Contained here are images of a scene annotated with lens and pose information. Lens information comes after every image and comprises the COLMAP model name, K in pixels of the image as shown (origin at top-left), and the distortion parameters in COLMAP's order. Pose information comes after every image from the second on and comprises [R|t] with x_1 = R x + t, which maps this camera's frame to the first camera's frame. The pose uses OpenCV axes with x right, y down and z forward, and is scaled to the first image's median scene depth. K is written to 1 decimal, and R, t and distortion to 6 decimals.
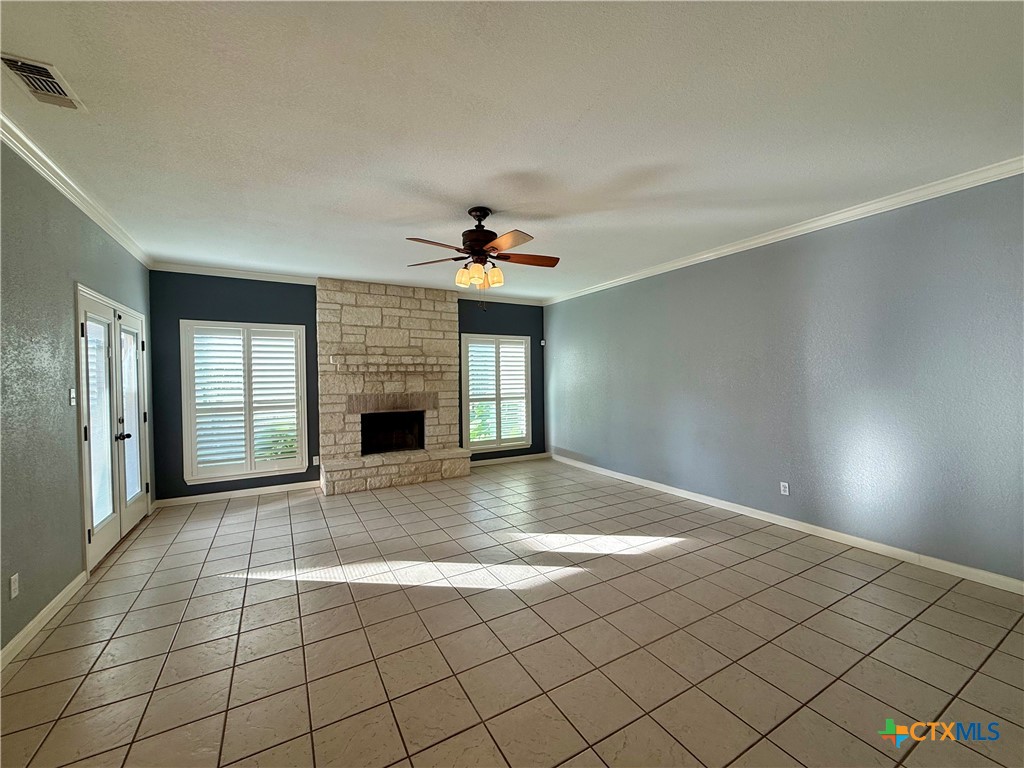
lens RADIAL K [[410.2, 0, 511.6], [0, 410.2, 382.5], [0, 0, 1]] dist [0.007544, -0.000096]
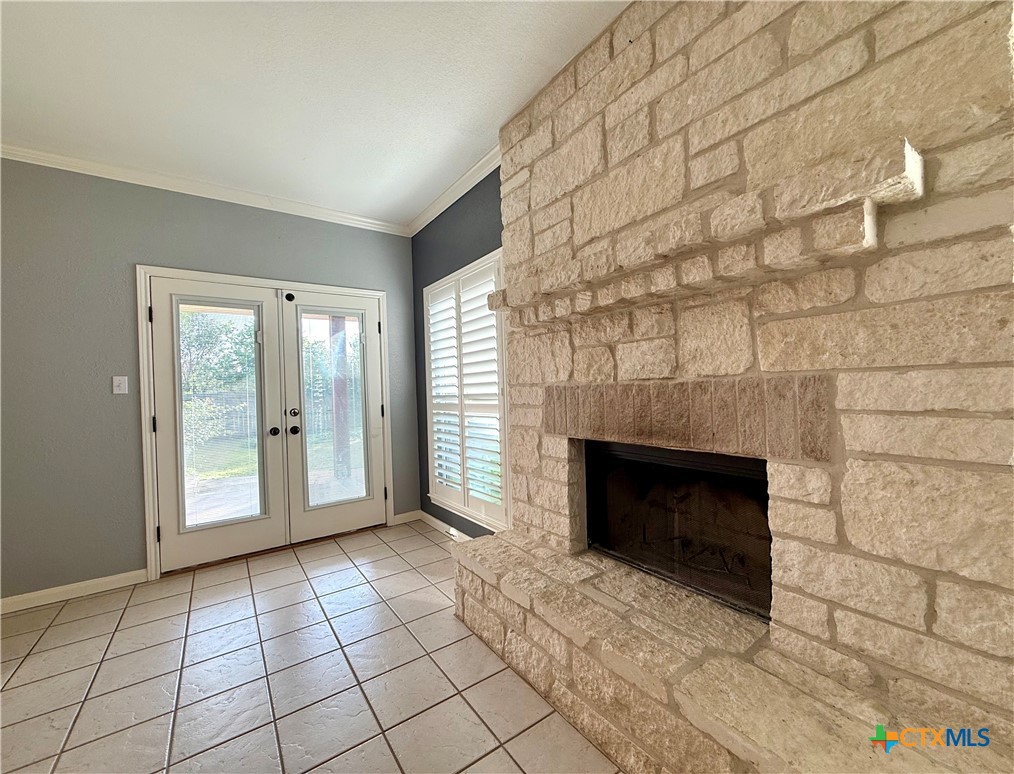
lens RADIAL K [[410.7, 0, 512.5], [0, 410.7, 388.9], [0, 0, 1]] dist [-0.001099, 0.000476]
pose [[0.104325, 0.011389, -0.994478, -0.007914], [0.023911, 0.999617, 0.013957, 0.026149], [0.994256, -0.025235, 0.104013, 0.913243]]
